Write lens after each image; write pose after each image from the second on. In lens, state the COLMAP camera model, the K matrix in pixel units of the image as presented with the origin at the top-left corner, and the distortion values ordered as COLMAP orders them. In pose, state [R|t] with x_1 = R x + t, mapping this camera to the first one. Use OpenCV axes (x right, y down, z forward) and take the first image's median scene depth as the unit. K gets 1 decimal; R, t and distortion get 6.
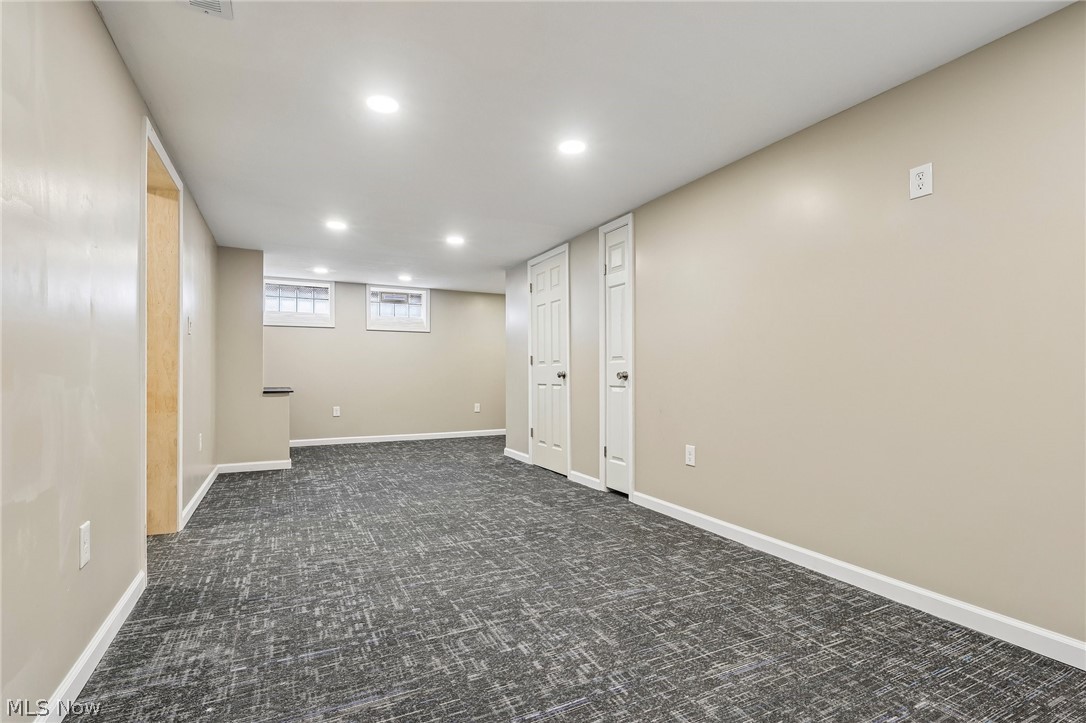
lens RADIAL K [[499.3, 0, 534.2], [0, 499.3, 353.9], [0, 0, 1]] dist [-0.008983, 0.000749]
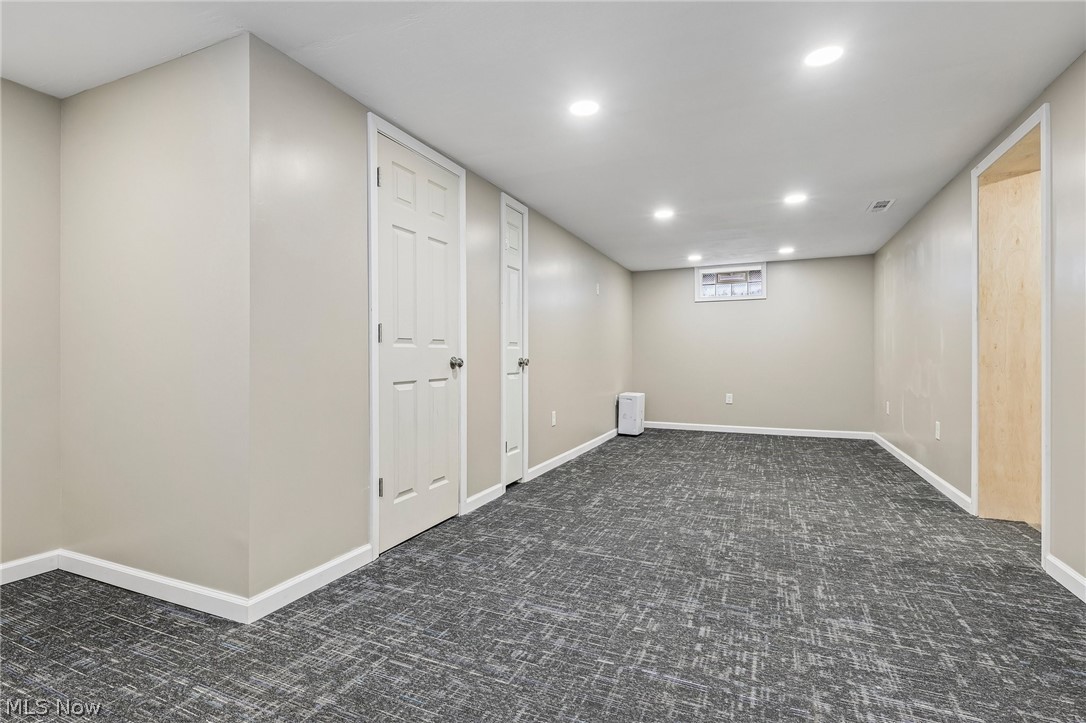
lens RADIAL K [[519.0, 0, 537.9], [0, 519.0, 366.8], [0, 0, 1]] dist [-0.003112, 0.001365]
pose [[-0.635007, -0.014146, 0.772376, -0.799961], [-0.028938, 0.999566, -0.005485, 0.072333], [-0.771964, -0.025834, -0.635141, 2.034391]]
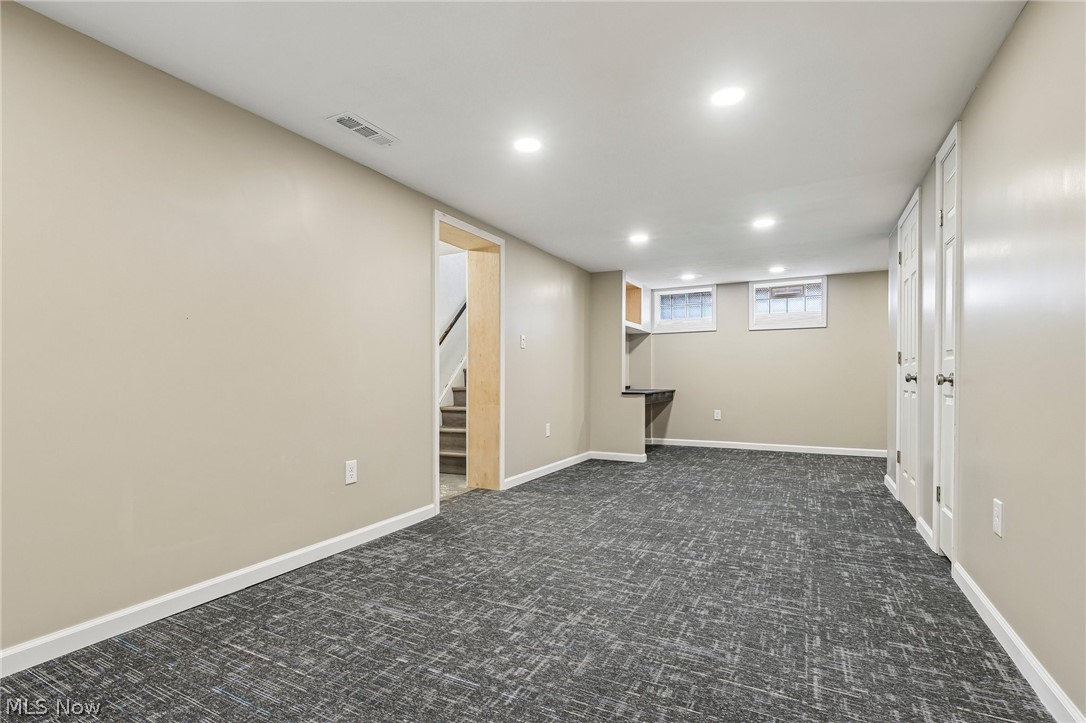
lens RADIAL K [[519.0, 0, 537.9], [0, 519.0, 366.8], [0, 0, 1]] dist [-0.003112, 0.001365]
pose [[0.586183, -0.018315, -0.809972, 0.514046], [0.034767, 0.999392, 0.002563, 0.009646], [0.809432, -0.029662, 0.586464, 0.228898]]
